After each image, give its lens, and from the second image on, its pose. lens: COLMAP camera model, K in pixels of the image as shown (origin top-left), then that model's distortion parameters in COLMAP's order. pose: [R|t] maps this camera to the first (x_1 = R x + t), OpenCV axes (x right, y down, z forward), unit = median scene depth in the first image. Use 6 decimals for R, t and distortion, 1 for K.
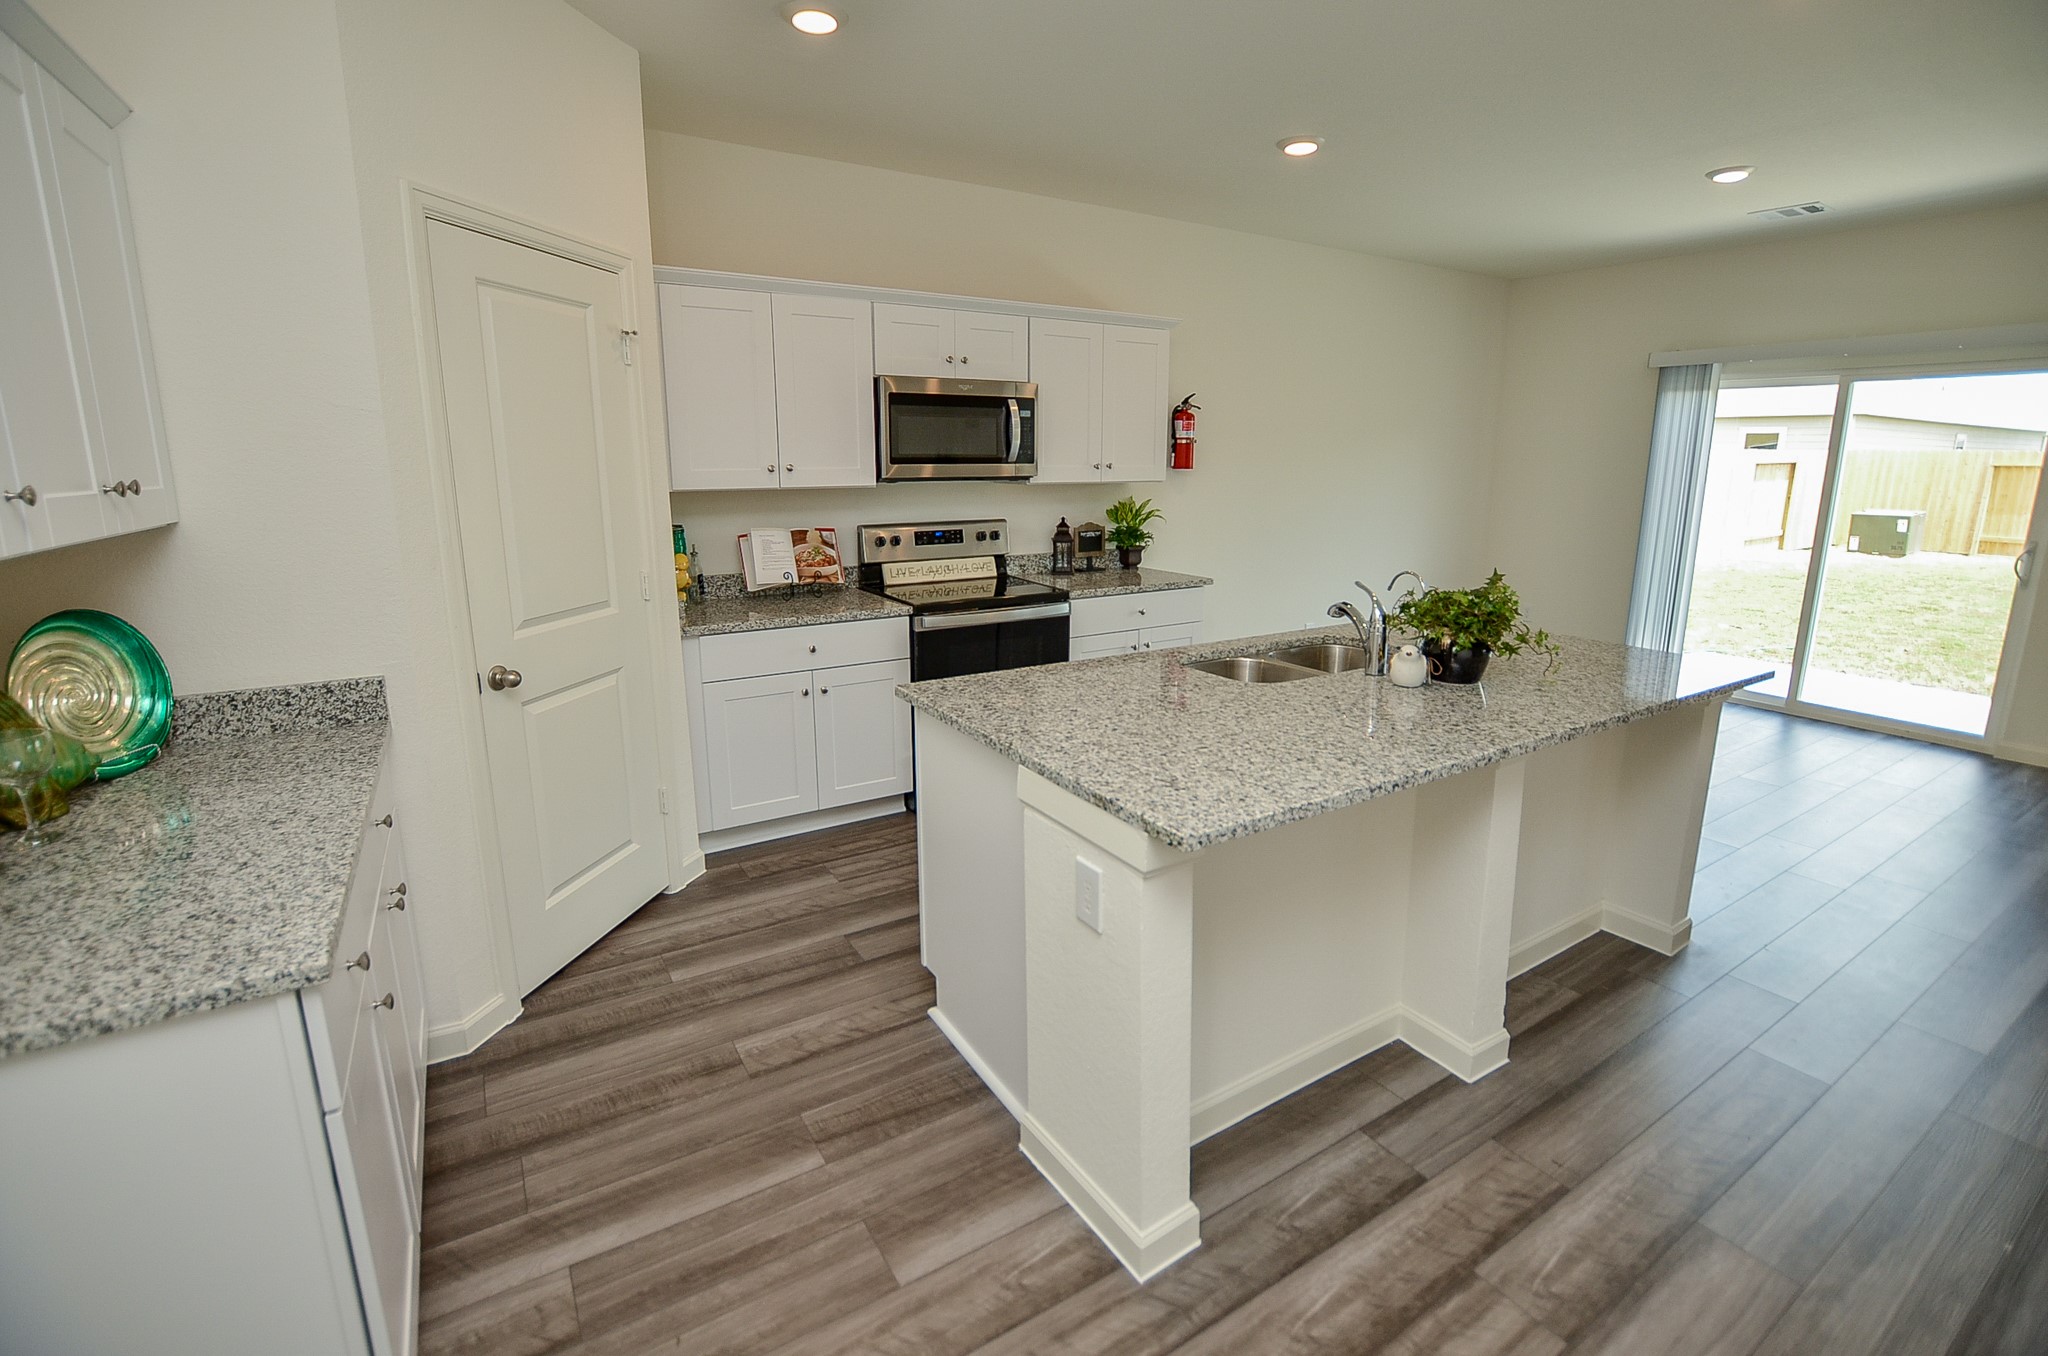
lens RADIAL K [[912.9, 0, 1028.1], [0, 912.9, 664.2], [0, 0, 1]] dist [-0.028850, 0.000852]
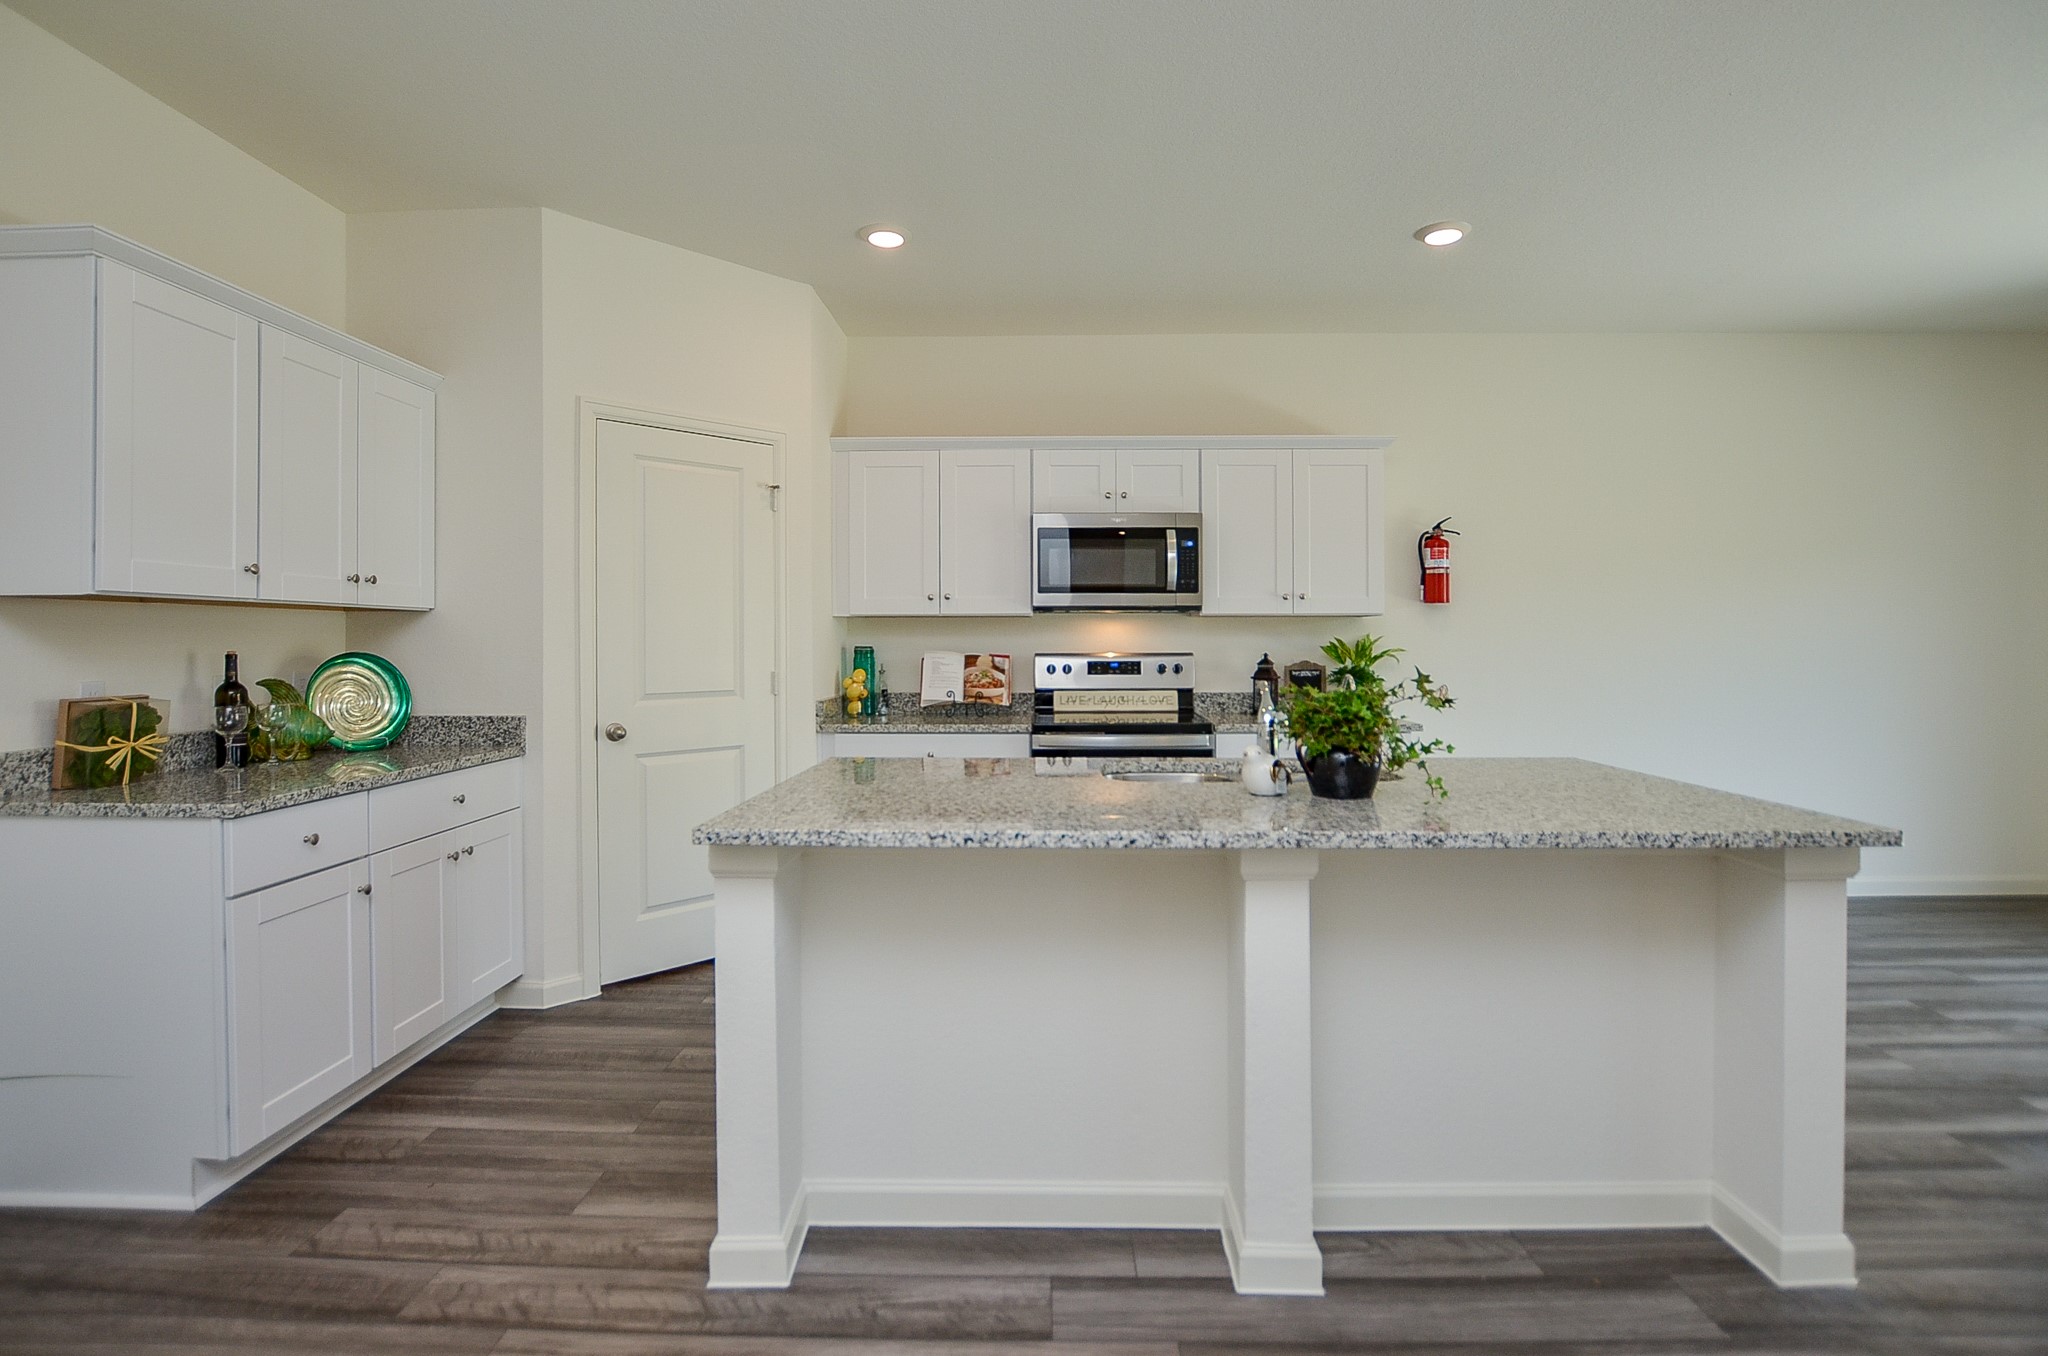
lens RADIAL K [[997.9, 0, 1029.9], [0, 997.9, 675.6], [0, 0, 1]] dist [-0.027961, -0.000911]
pose [[0.836375, 0.017607, -0.547875, 0.503191], [-0.120314, 0.981008, -0.152143, 0.055836], [0.534791, 0.193165, 0.822609, 0.056686]]
